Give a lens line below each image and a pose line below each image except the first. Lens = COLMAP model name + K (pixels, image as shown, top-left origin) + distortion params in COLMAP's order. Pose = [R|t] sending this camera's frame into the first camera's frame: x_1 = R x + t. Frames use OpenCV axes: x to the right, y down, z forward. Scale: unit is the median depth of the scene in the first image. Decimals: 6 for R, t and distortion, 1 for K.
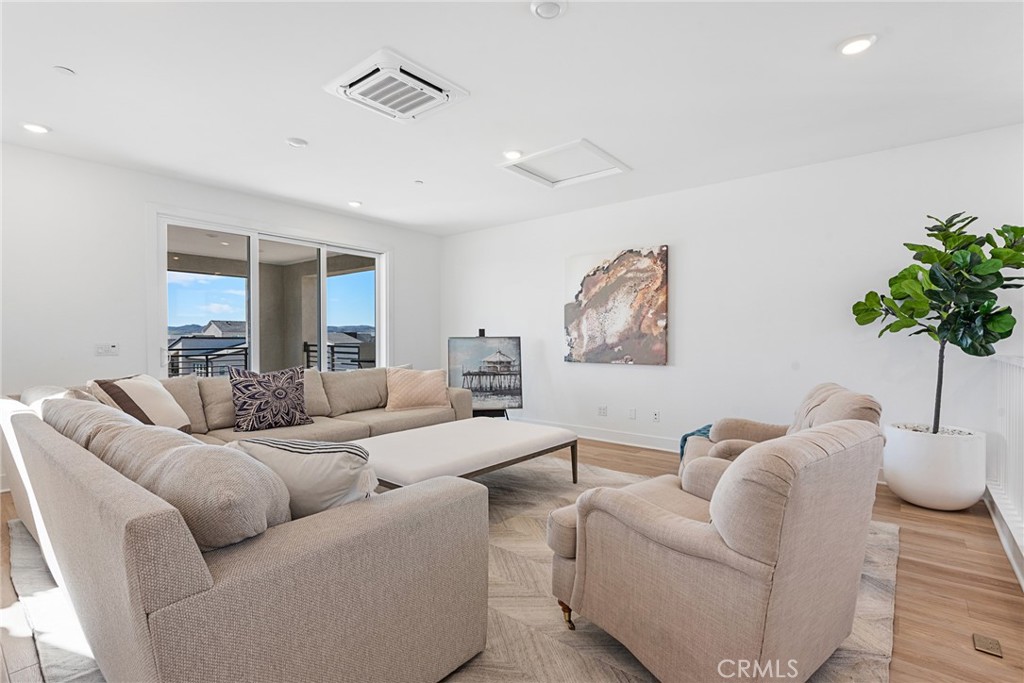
lens RADIAL K [[483.4, 0, 512.1], [0, 483.4, 343.9], [0, 0, 1]] dist [0.002518, 0.000102]
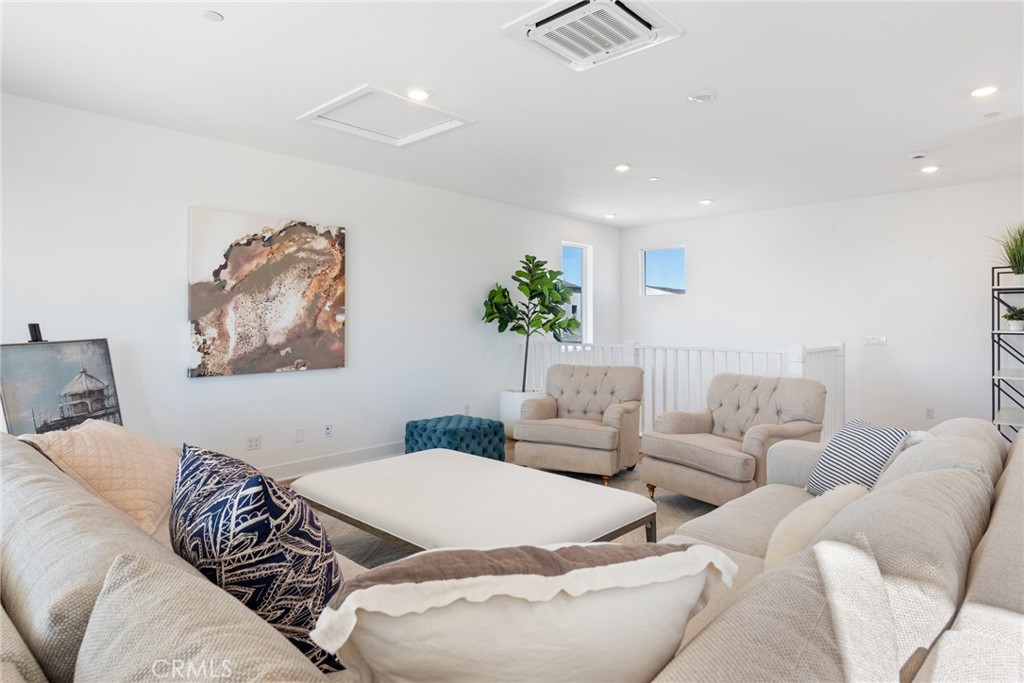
lens RADIAL K [[570.9, 0, 516.2], [0, 570.9, 318.2], [0, 0, 1]] dist [0.005817, 0.000131]
pose [[0.044973, 0.005703, 0.998972, -0.629422], [0.012689, 0.999900, -0.006280, -0.030139], [-0.998908, 0.012958, 0.044896, 0.597737]]
